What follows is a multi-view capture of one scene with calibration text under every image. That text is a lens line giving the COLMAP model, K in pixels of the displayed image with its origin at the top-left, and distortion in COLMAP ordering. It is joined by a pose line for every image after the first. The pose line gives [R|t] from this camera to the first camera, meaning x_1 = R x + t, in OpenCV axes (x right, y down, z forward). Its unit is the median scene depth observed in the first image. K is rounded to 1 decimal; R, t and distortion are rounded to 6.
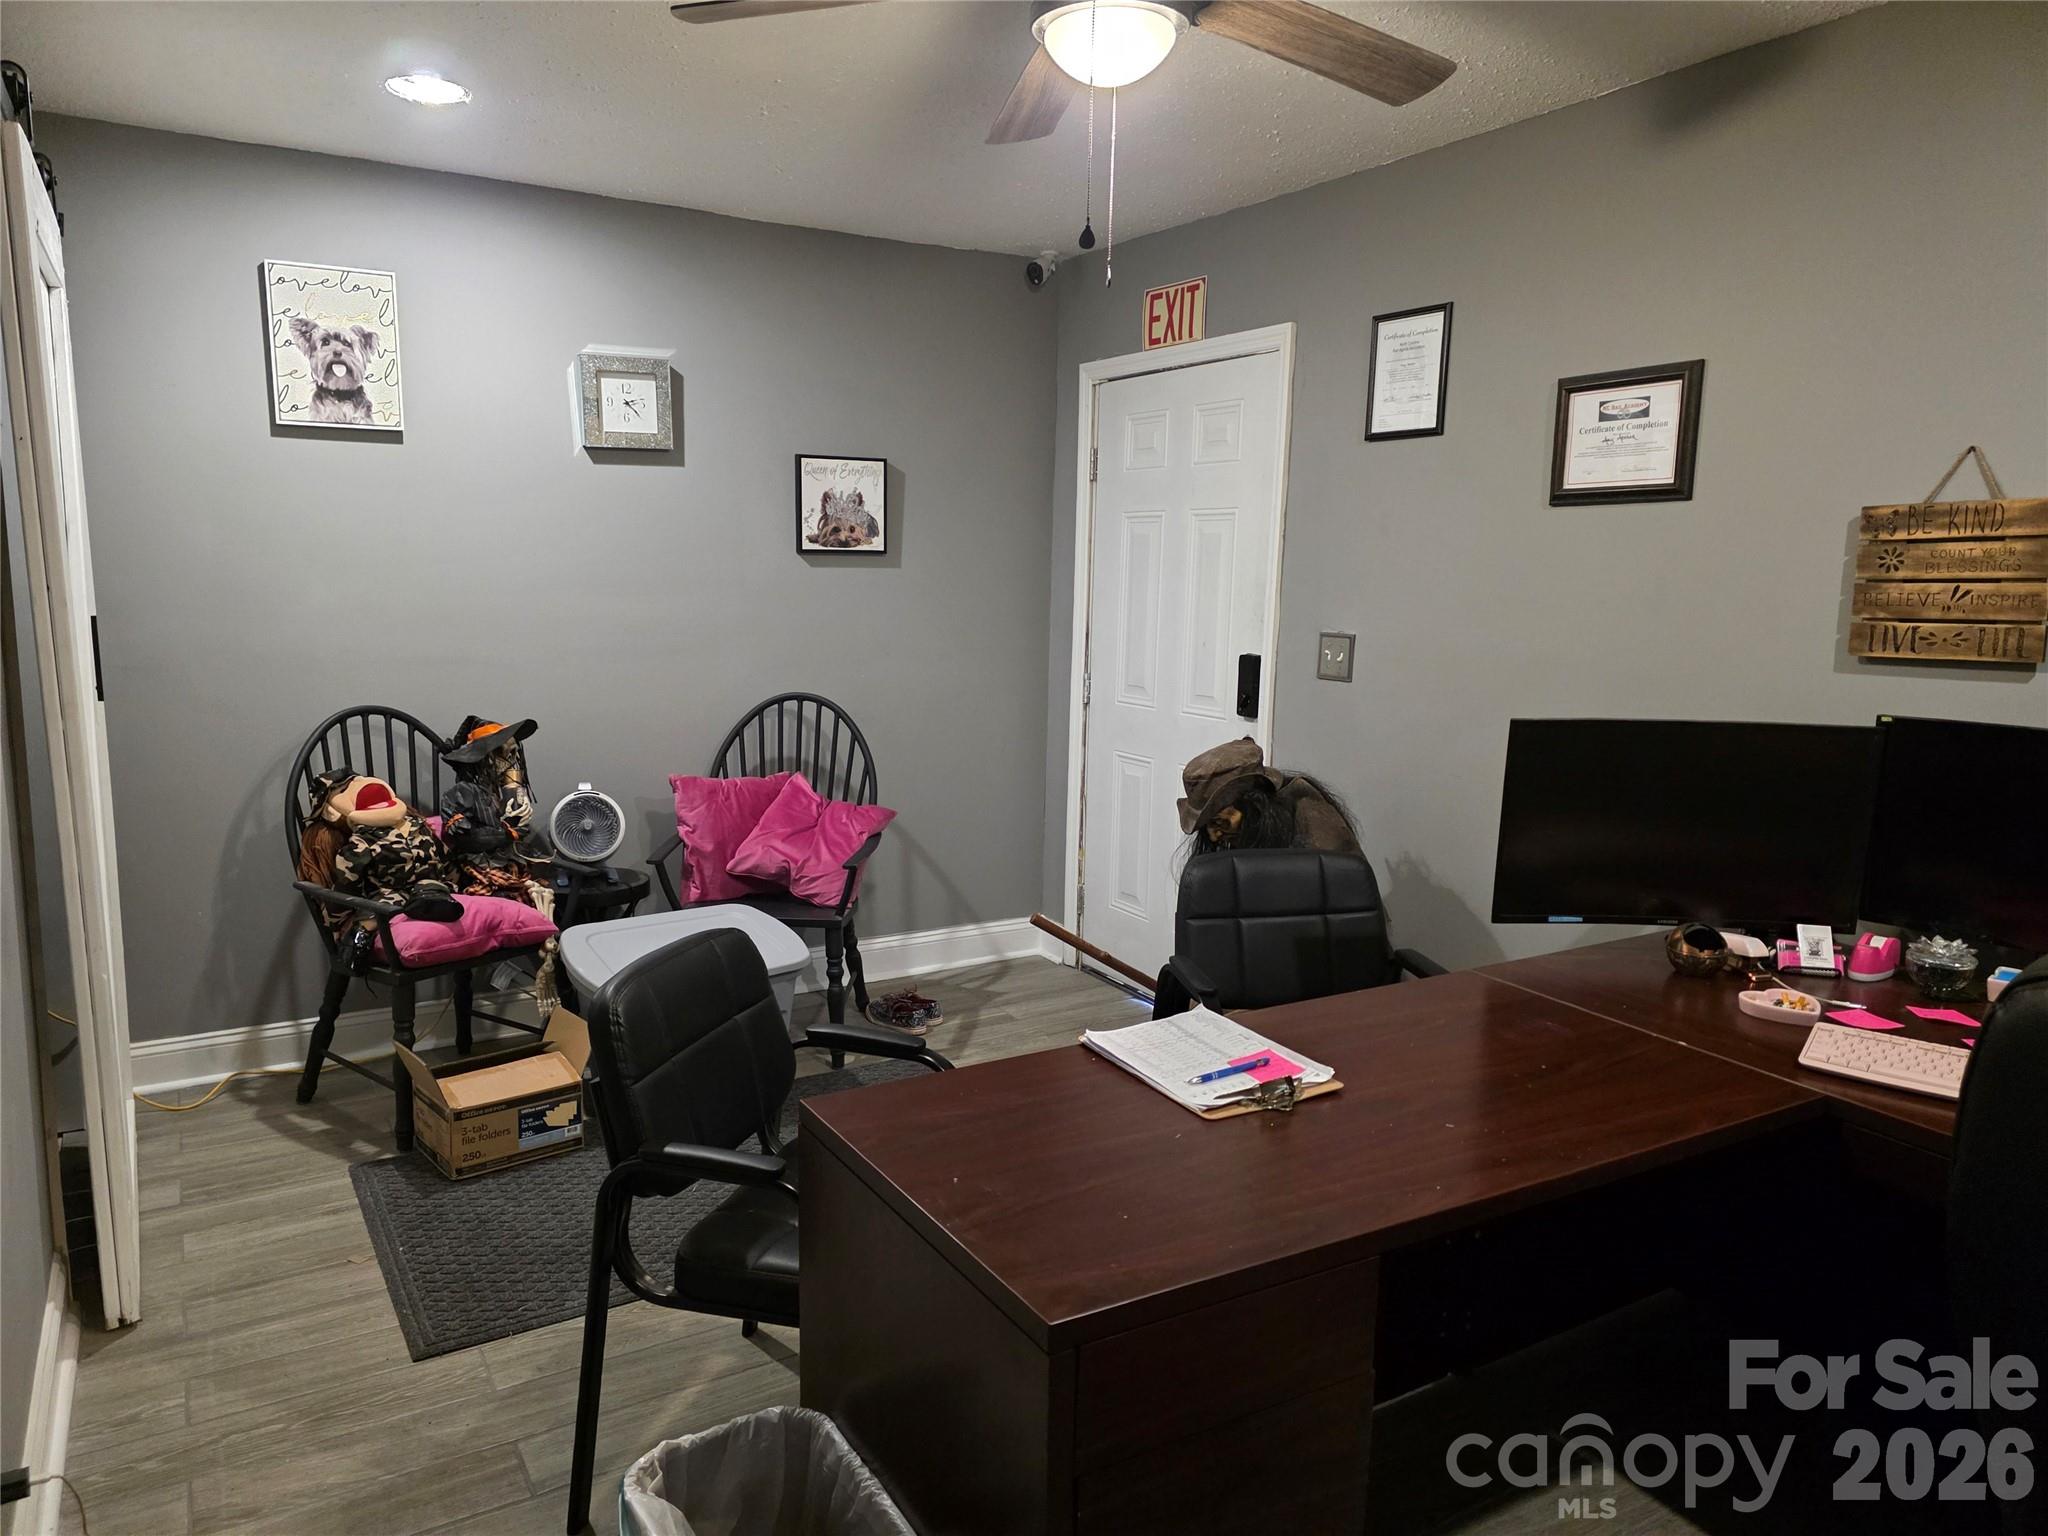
lens RADIAL K [[1376.1, 0, 1024.0], [0, 1376.1, 774.4], [0, 0, 1]] dist [0.054359, -0.013831]
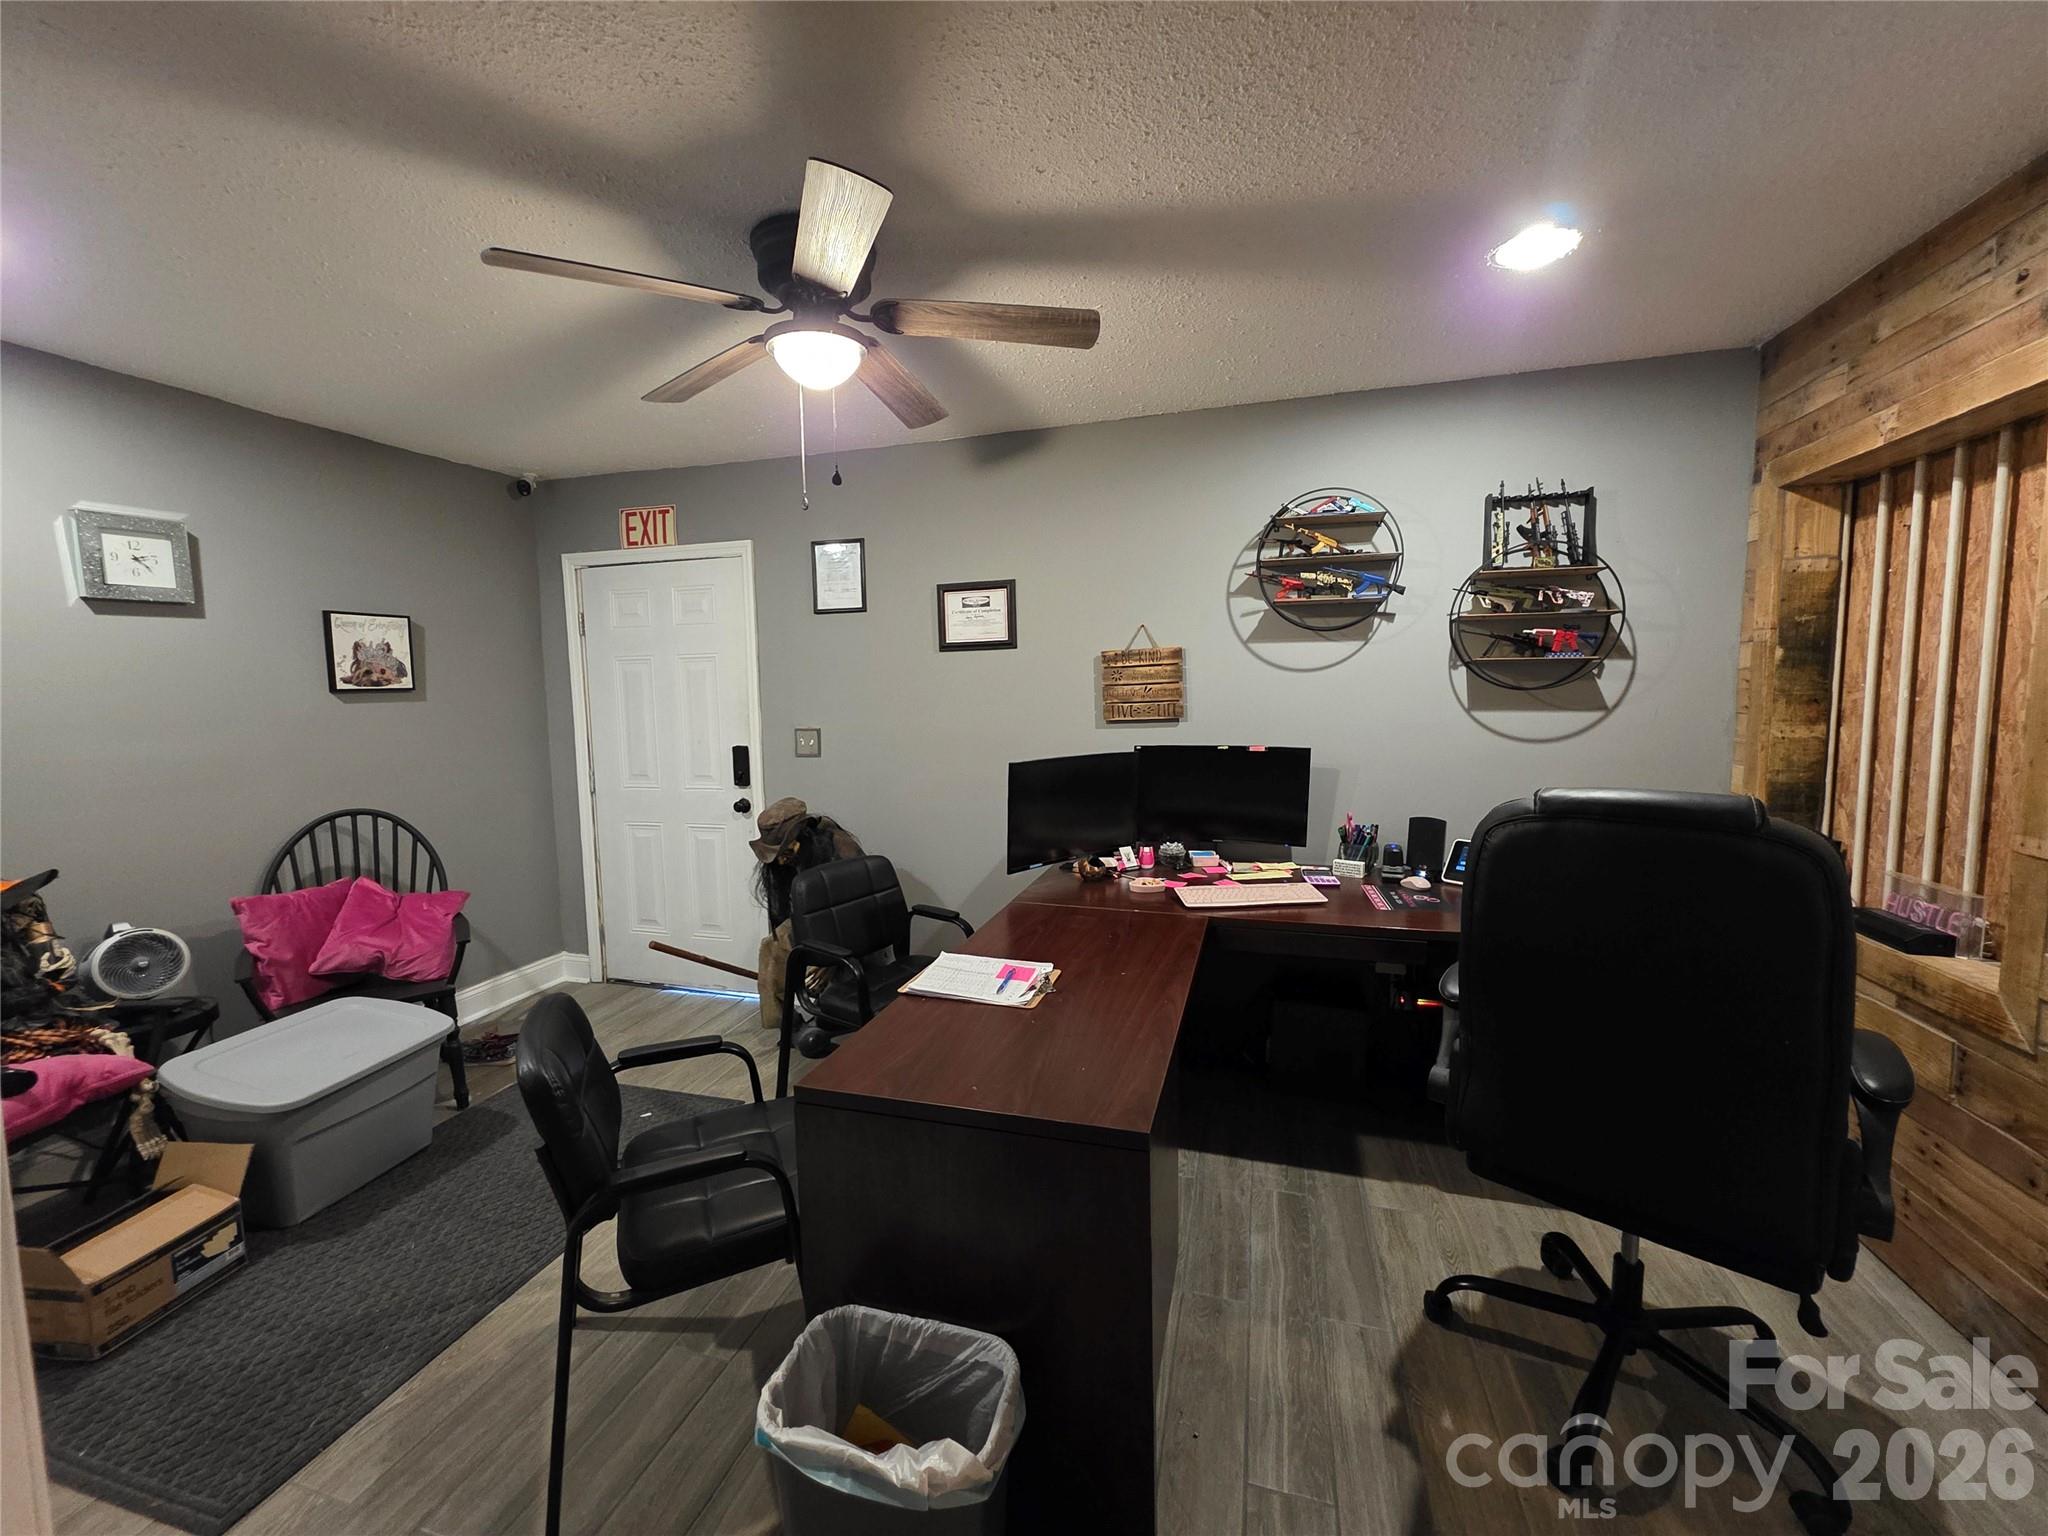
lens RADIAL K [[821.0, 0, 1022.2], [0, 821.0, 755.8], [0, 0, 1]] dist [0.000141, 0.000420]
pose [[0.740231, -0.086409, 0.666777, -0.233595], [0.133842, 0.990797, -0.020187, -0.015740], [-0.658897, 0.104185, 0.744984, 0.107149]]
